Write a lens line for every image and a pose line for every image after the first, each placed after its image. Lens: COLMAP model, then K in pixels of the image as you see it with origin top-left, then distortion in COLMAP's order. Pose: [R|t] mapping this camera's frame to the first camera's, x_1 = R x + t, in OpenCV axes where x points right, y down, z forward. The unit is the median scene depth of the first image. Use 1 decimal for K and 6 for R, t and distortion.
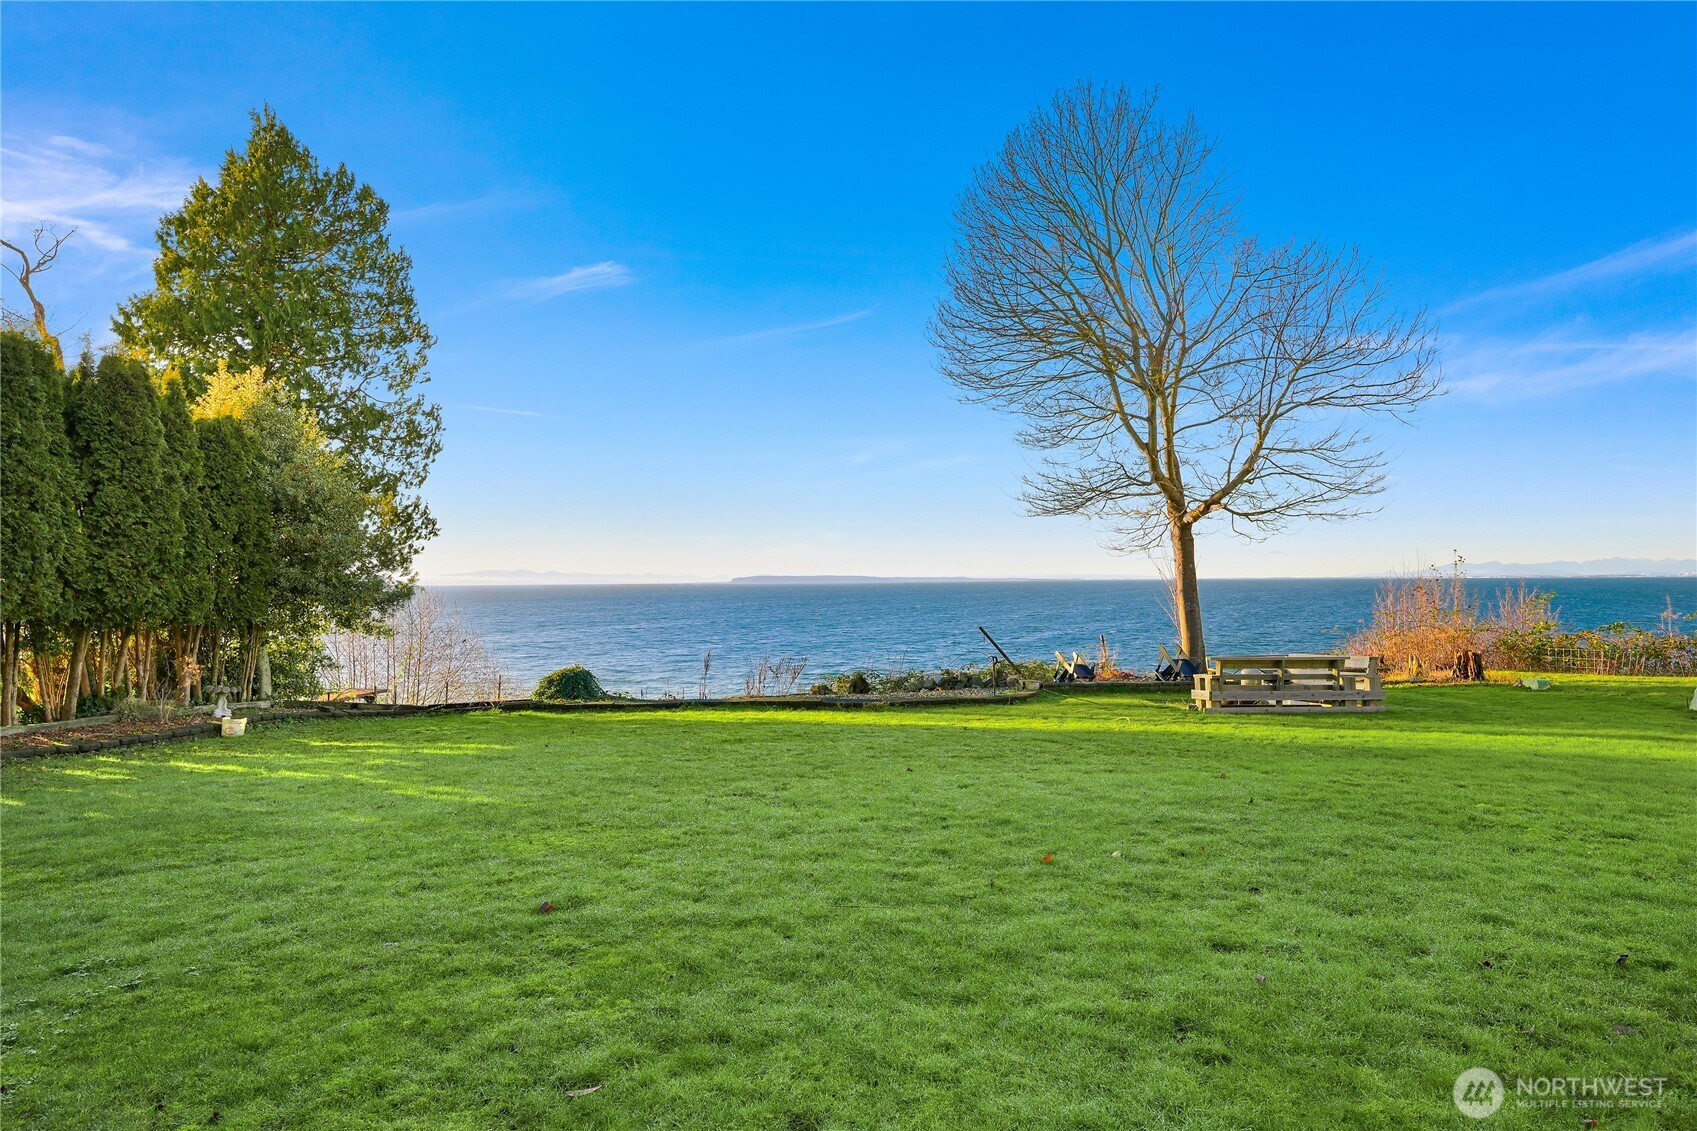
lens RADIAL K [[1032.3, 0, 848.5], [0, 1032.3, 565.5], [0, 0, 1]] dist [-0.000050, 0.002627]
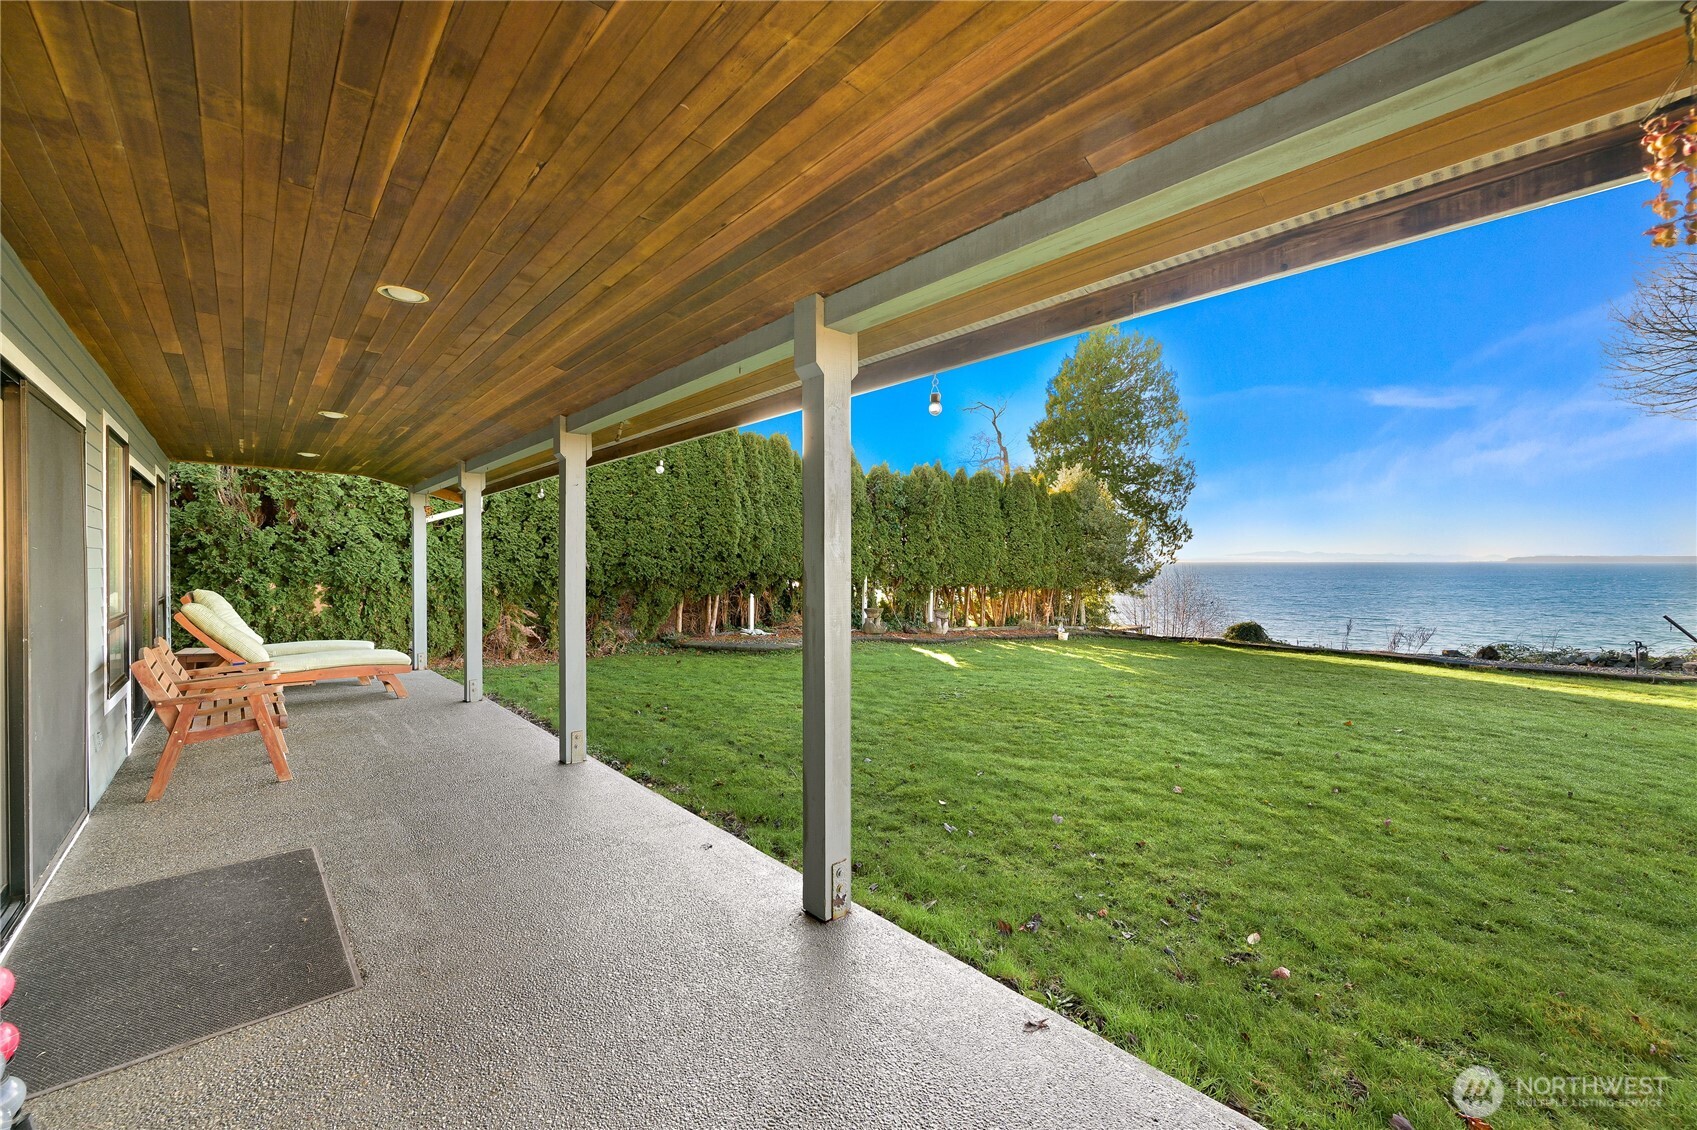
lens RADIAL K [[682.9, 0, 848.5], [0, 682.9, 565.0], [0, 0, 1]] dist [-0.000870, -0.000065]
pose [[0.627782, 0.014579, -0.778253, 0.198677], [0.005549, 0.999715, 0.023205, -0.025088], [0.778369, -0.018886, 0.627522, -0.212111]]
